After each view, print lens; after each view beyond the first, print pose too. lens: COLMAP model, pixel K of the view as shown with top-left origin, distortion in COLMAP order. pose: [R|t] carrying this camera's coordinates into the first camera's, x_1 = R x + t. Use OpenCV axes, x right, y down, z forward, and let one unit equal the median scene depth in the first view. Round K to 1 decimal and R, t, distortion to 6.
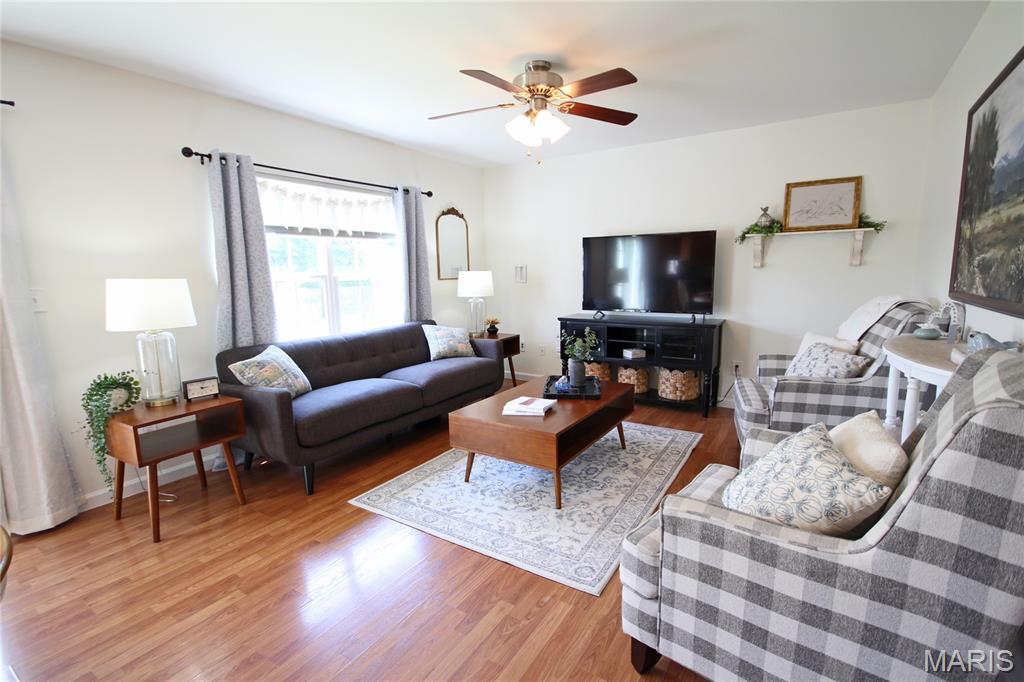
lens RADIAL K [[466.7, 0, 512.0], [0, 466.7, 341.0], [0, 0, 1]] dist [-0.013015, -0.000005]
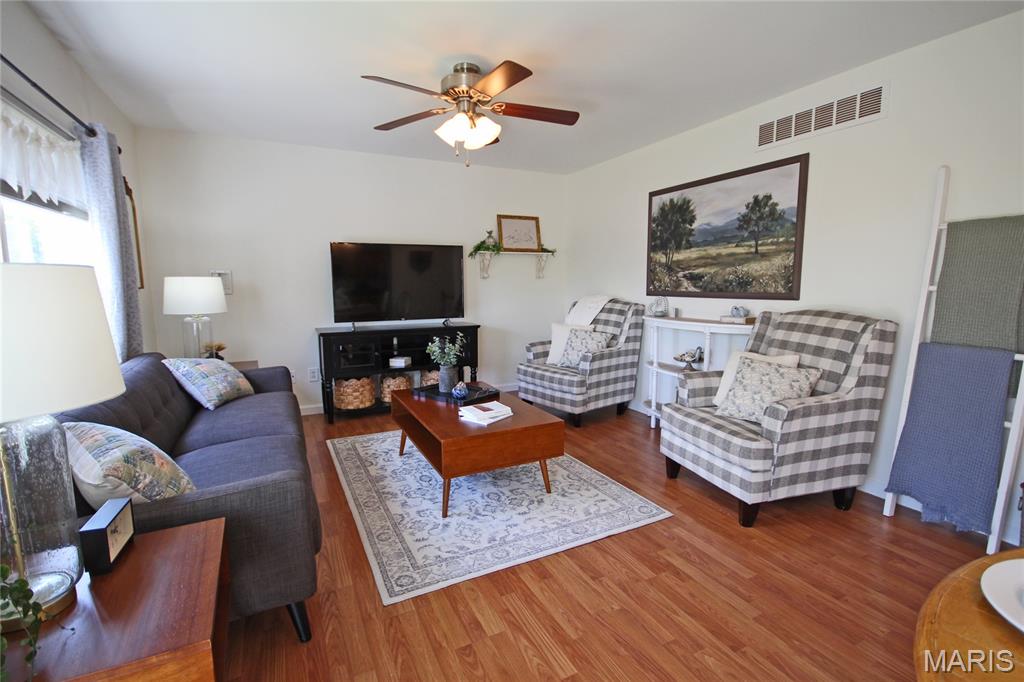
lens RADIAL K [[466.7, 0, 512.0], [0, 466.7, 341.0], [0, 0, 1]] dist [-0.013015, -0.000005]
pose [[0.514530, -0.096094, 0.852071, -0.648647], [0.124910, 0.991500, 0.036390, -0.032906], [-0.848325, 0.087708, 0.522160, 0.365264]]
